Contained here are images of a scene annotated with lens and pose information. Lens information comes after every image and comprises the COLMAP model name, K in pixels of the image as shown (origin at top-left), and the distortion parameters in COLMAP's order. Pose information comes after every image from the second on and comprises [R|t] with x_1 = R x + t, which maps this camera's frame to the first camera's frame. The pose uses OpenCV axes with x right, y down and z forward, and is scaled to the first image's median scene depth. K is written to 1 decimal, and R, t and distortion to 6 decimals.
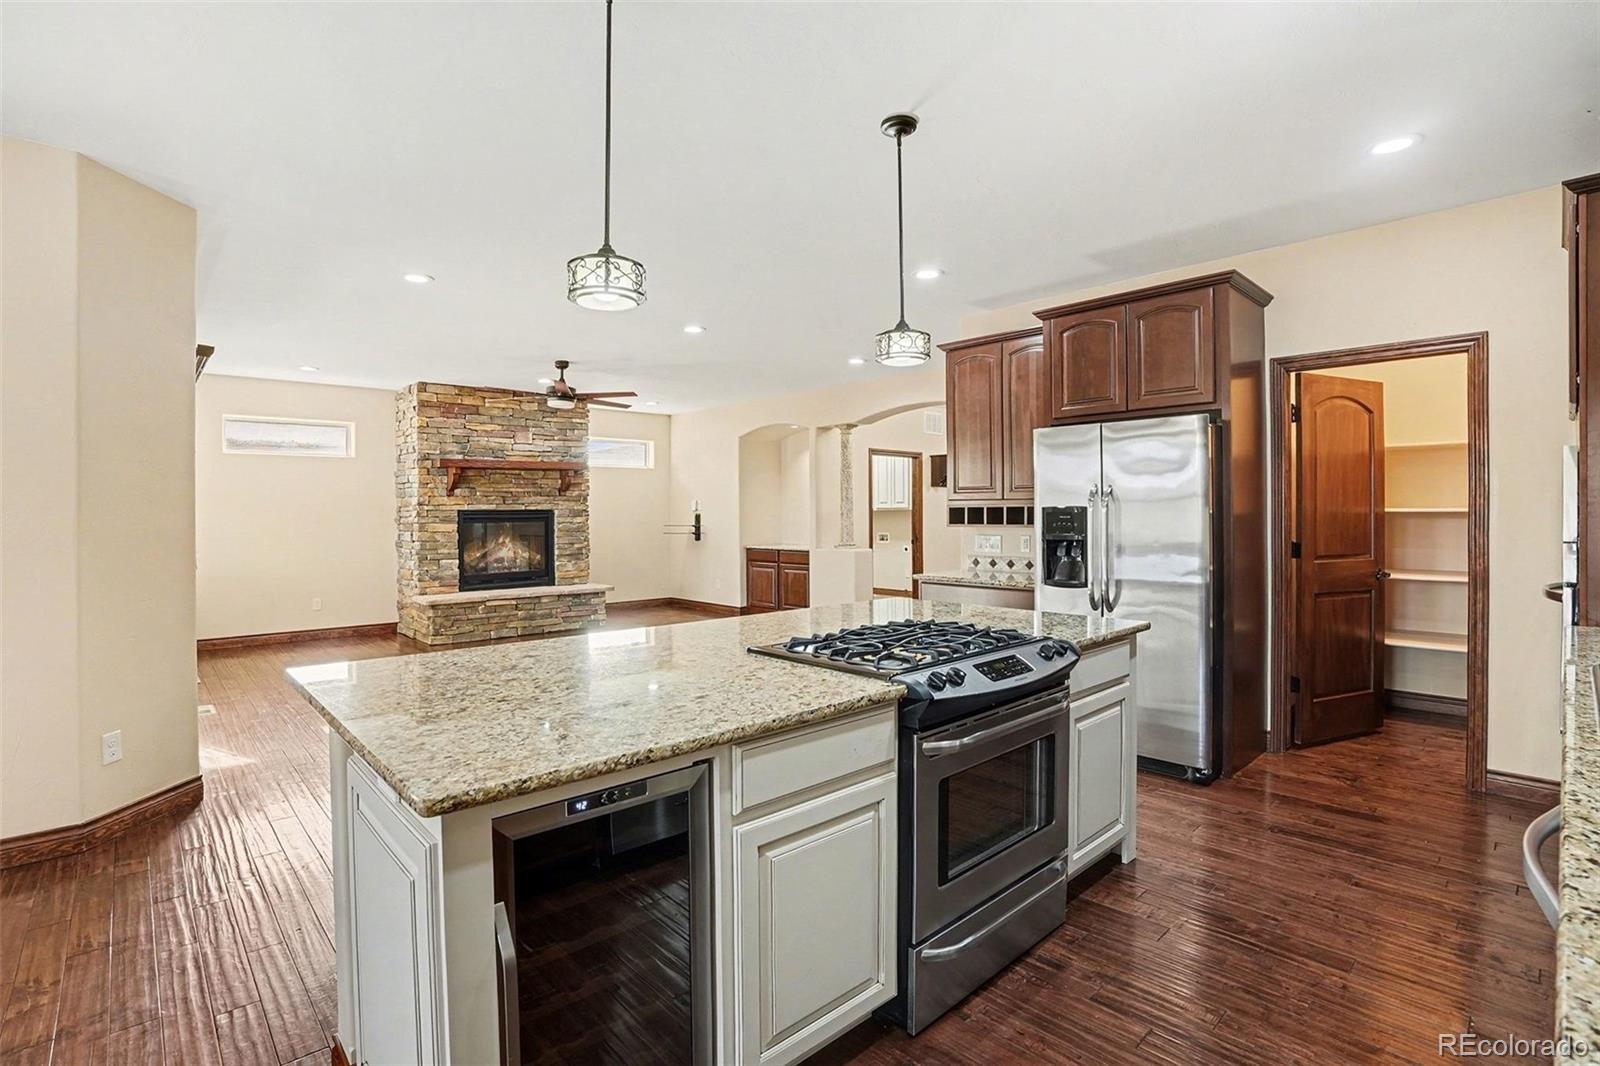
lens RADIAL K [[751.5, 0, 800.1], [0, 751.5, 532.5], [0, 0, 1]] dist [-0.018934, -0.000035]
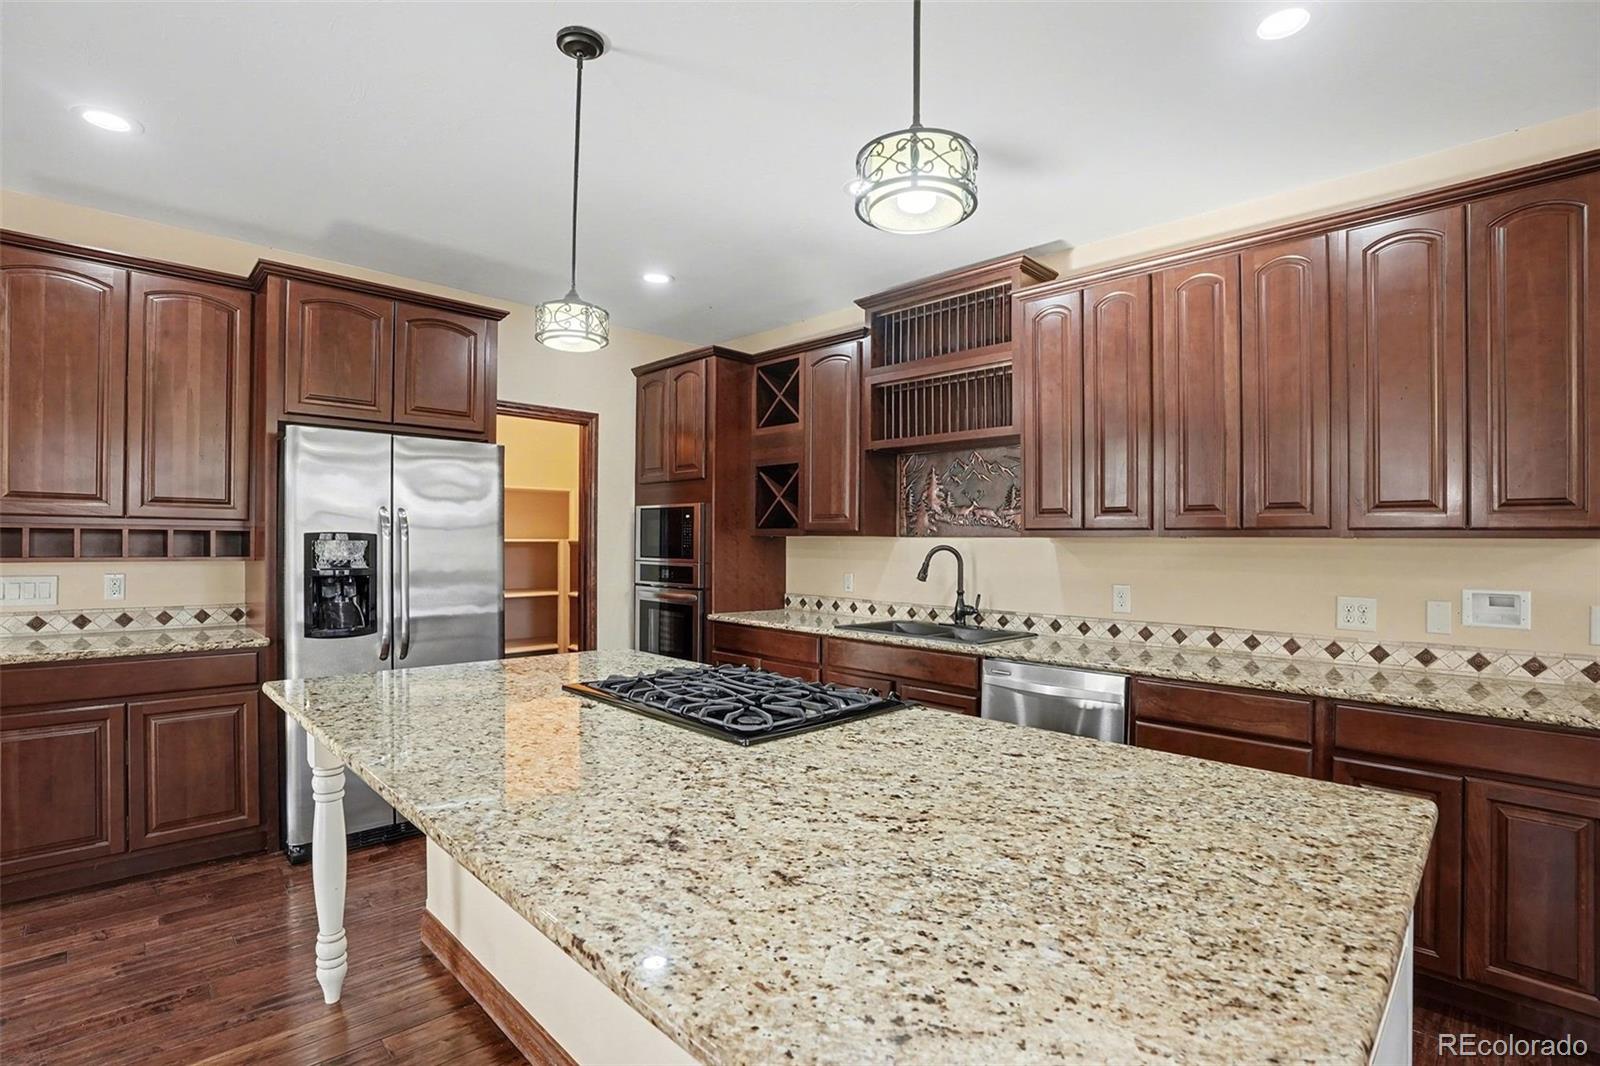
lens RADIAL K [[751.5, 0, 796.3], [0, 751.5, 531.3], [0, 0, 1]] dist [-0.018934, -0.000035]
pose [[-0.056337, 0.012736, 0.998331, -0.568010], [0.014083, 0.999829, -0.011960, -0.024966], [-0.998312, 0.013386, -0.056507, 0.723921]]
